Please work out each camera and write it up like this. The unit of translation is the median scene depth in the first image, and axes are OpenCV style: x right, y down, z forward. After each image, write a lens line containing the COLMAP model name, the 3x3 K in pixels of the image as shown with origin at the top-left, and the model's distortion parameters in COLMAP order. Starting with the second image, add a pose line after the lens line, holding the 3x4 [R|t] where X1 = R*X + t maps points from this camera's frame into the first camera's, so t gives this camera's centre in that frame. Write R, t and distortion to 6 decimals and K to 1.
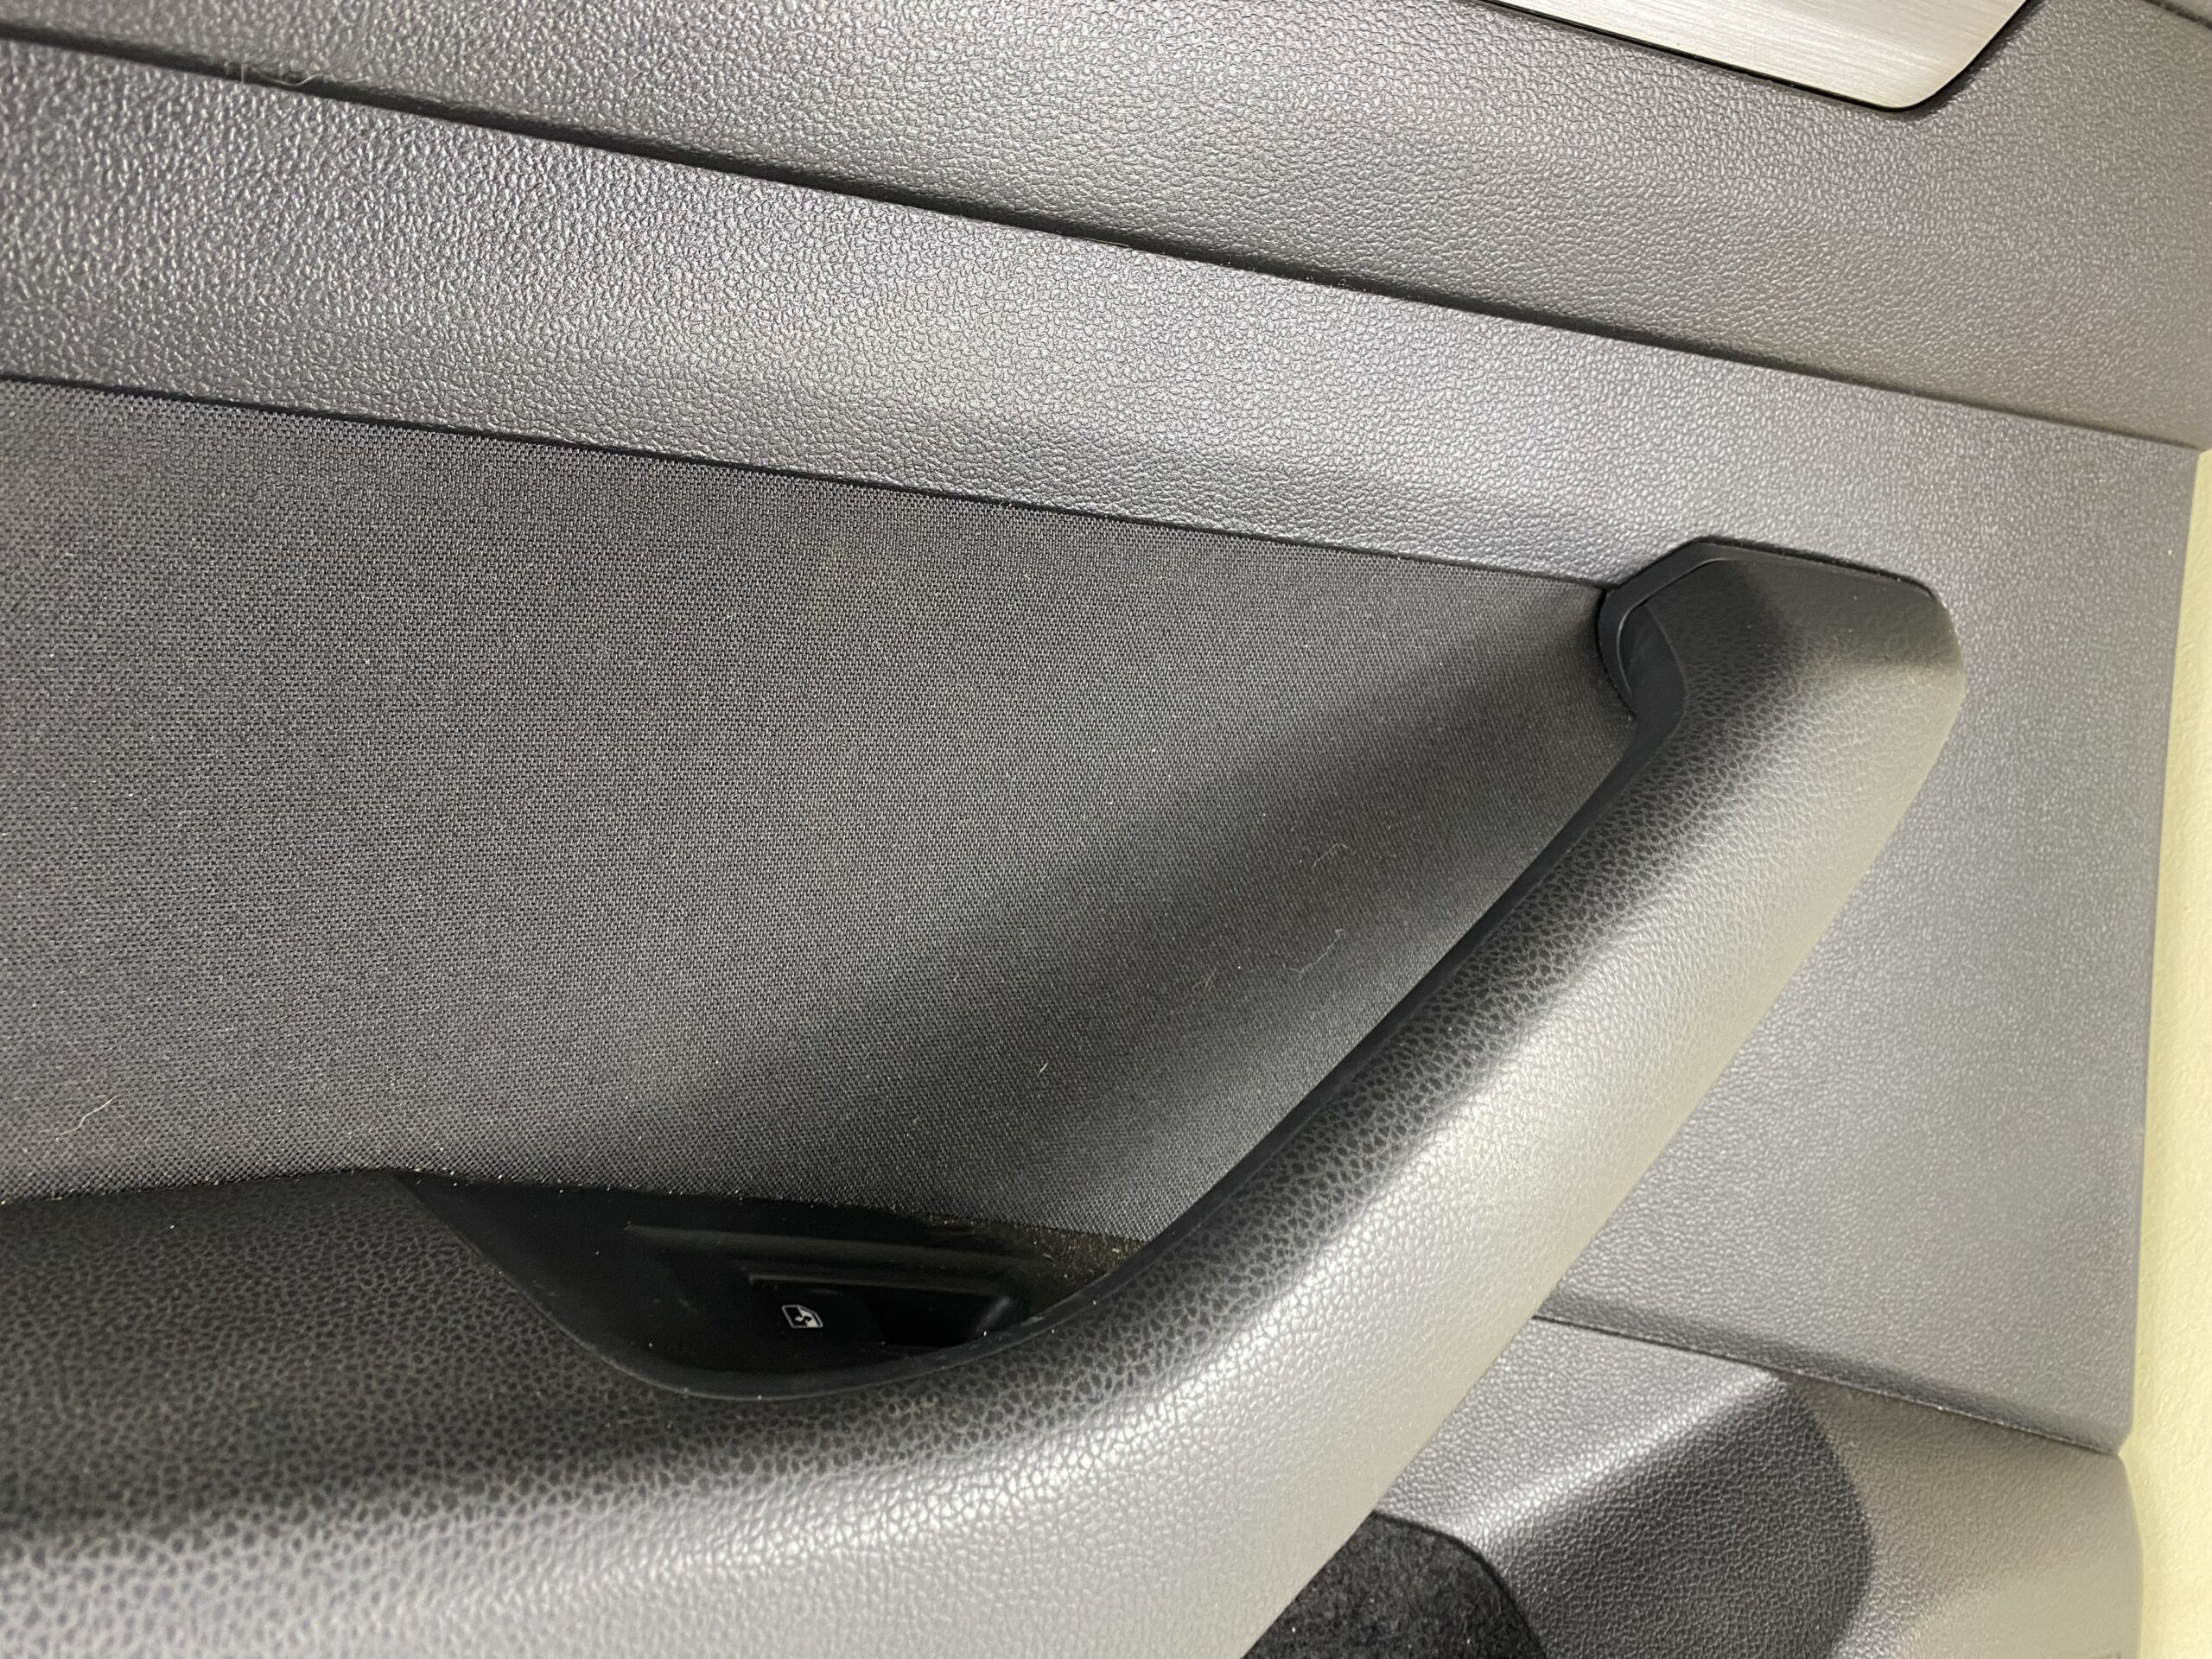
lens RADIAL K [[1661.9, 0, 1099.6], [0, 1661.9, 836.2], [0, 0, 1]] dist [0.001782, -0.029882]
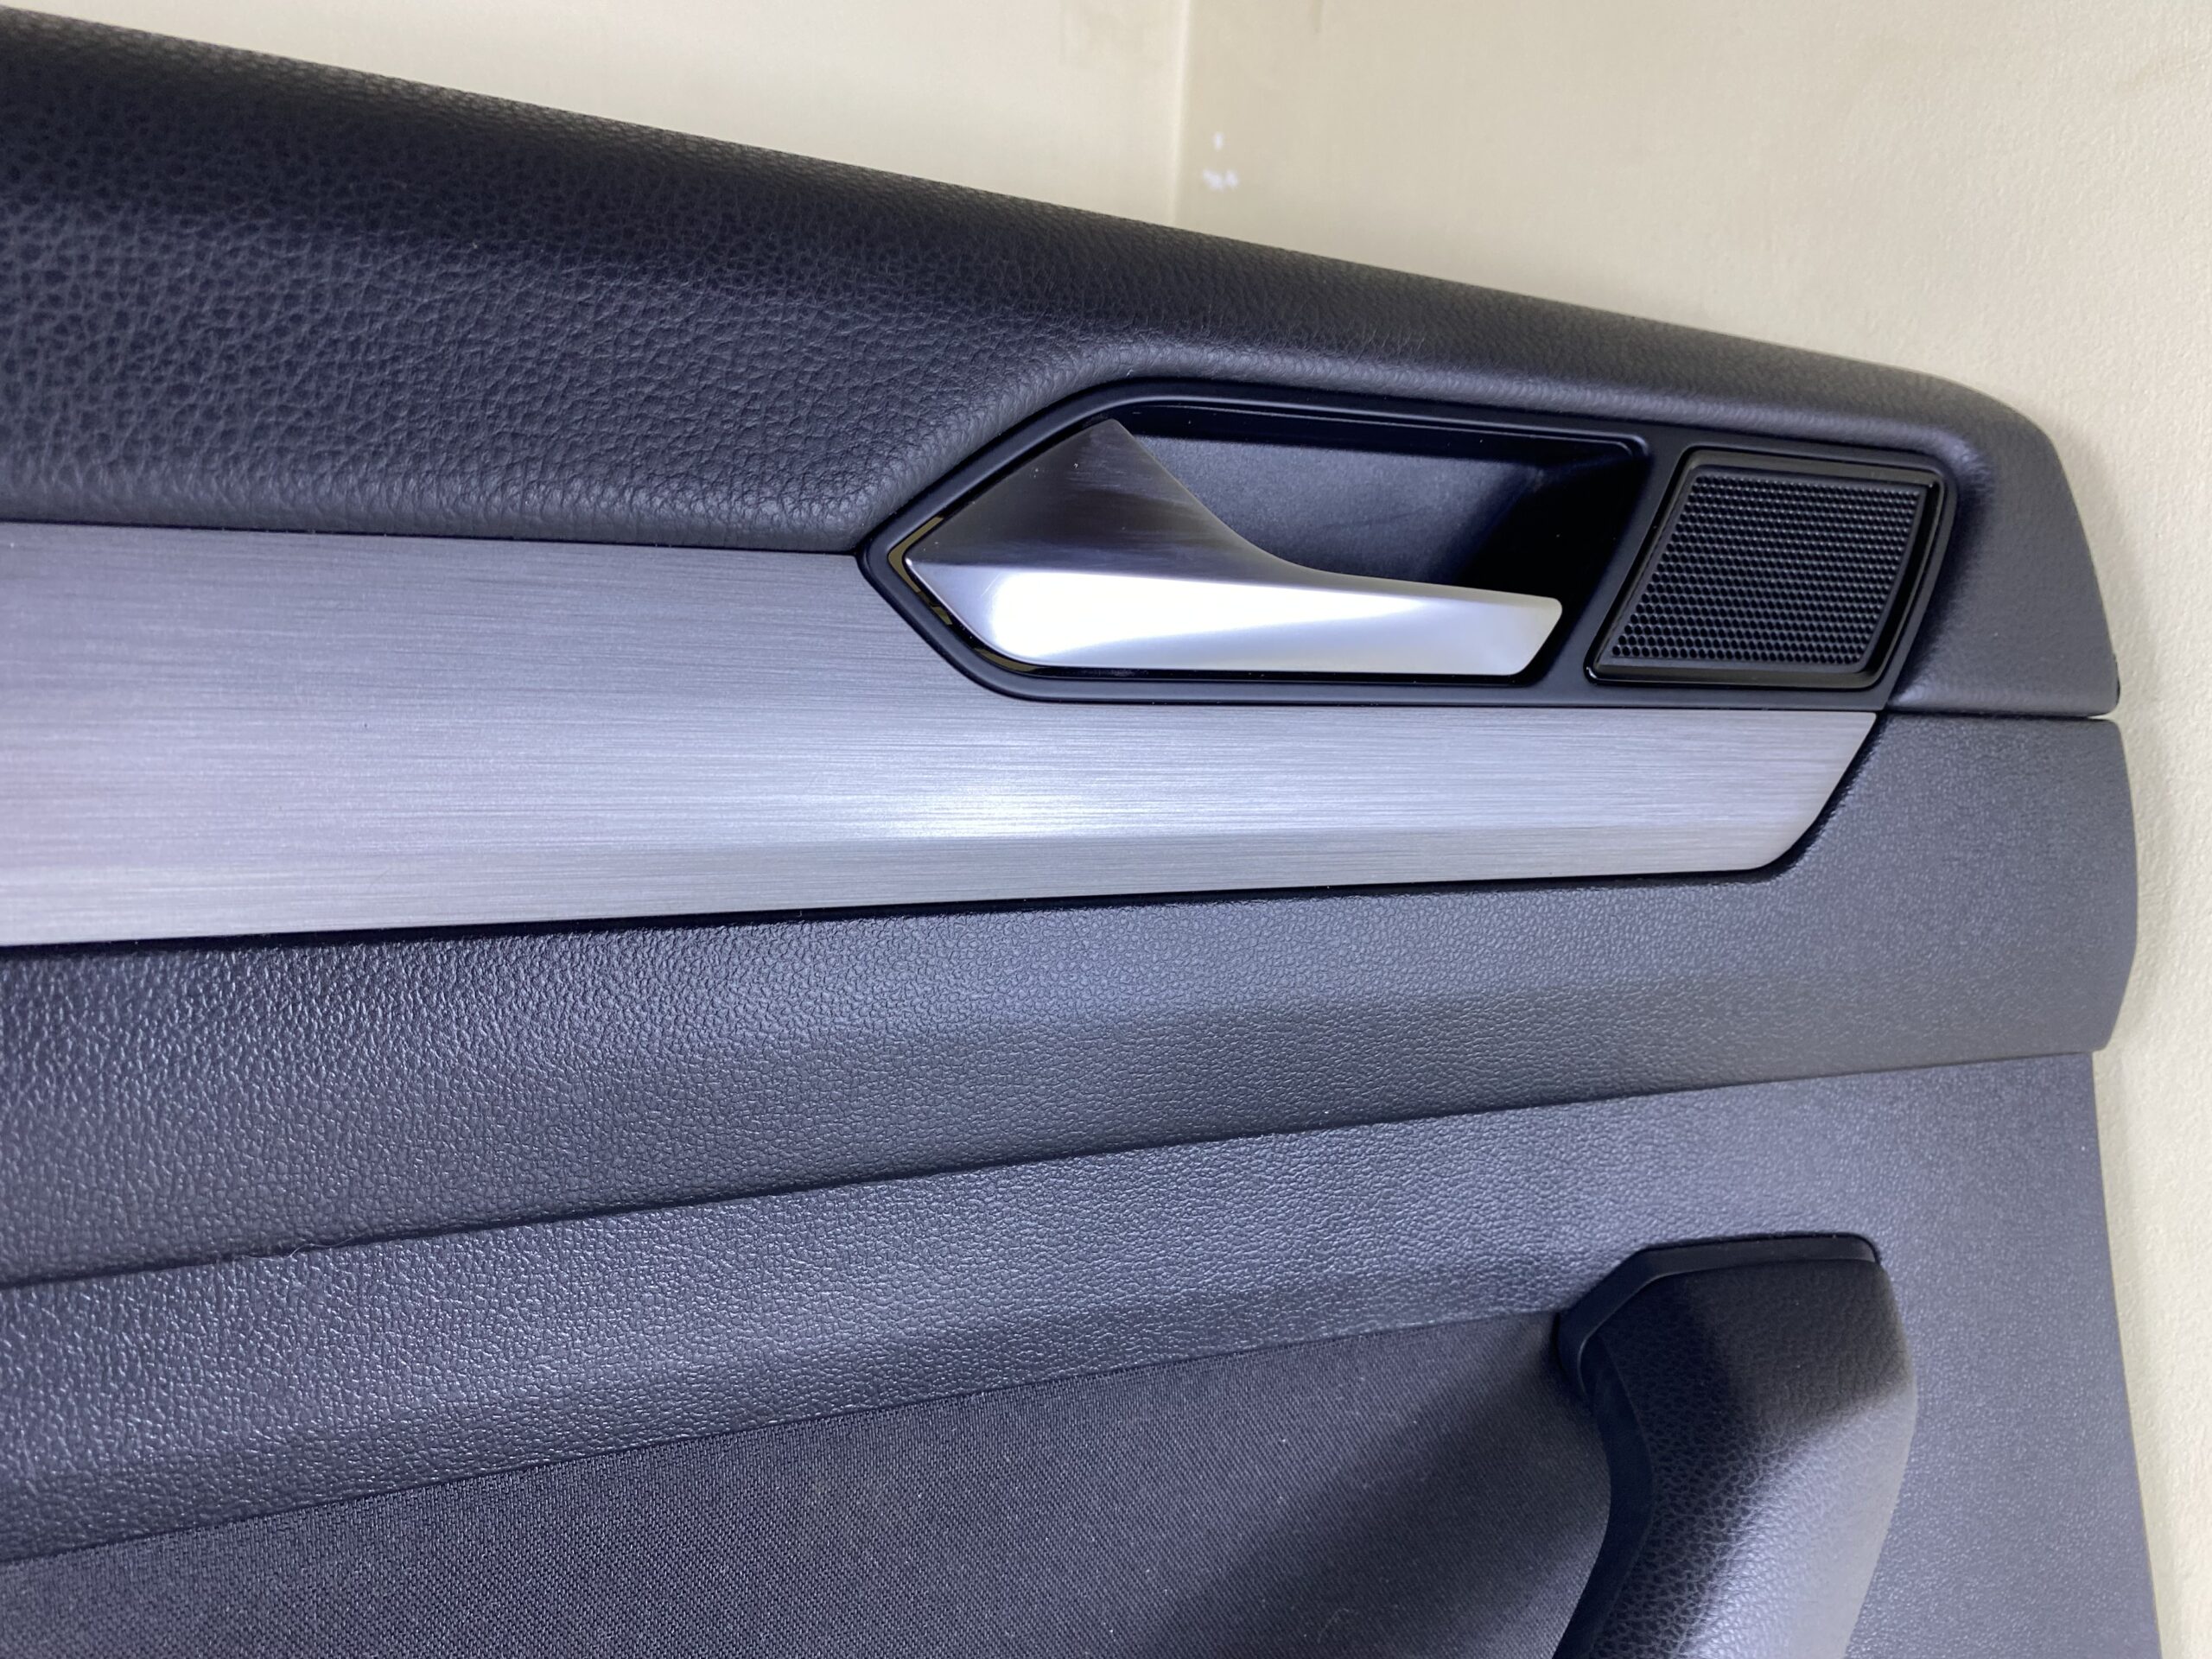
lens RADIAL K [[1661.9, 0, 1113.2], [0, 1661.9, 817.5], [0, 0, 1]] dist [0.001782, -0.029882]
pose [[0.993203, -0.111486, 0.033437, 0.032179], [0.115463, 0.979973, -0.162241, -0.377848], [-0.014680, 0.164999, 0.986185, -0.083910]]
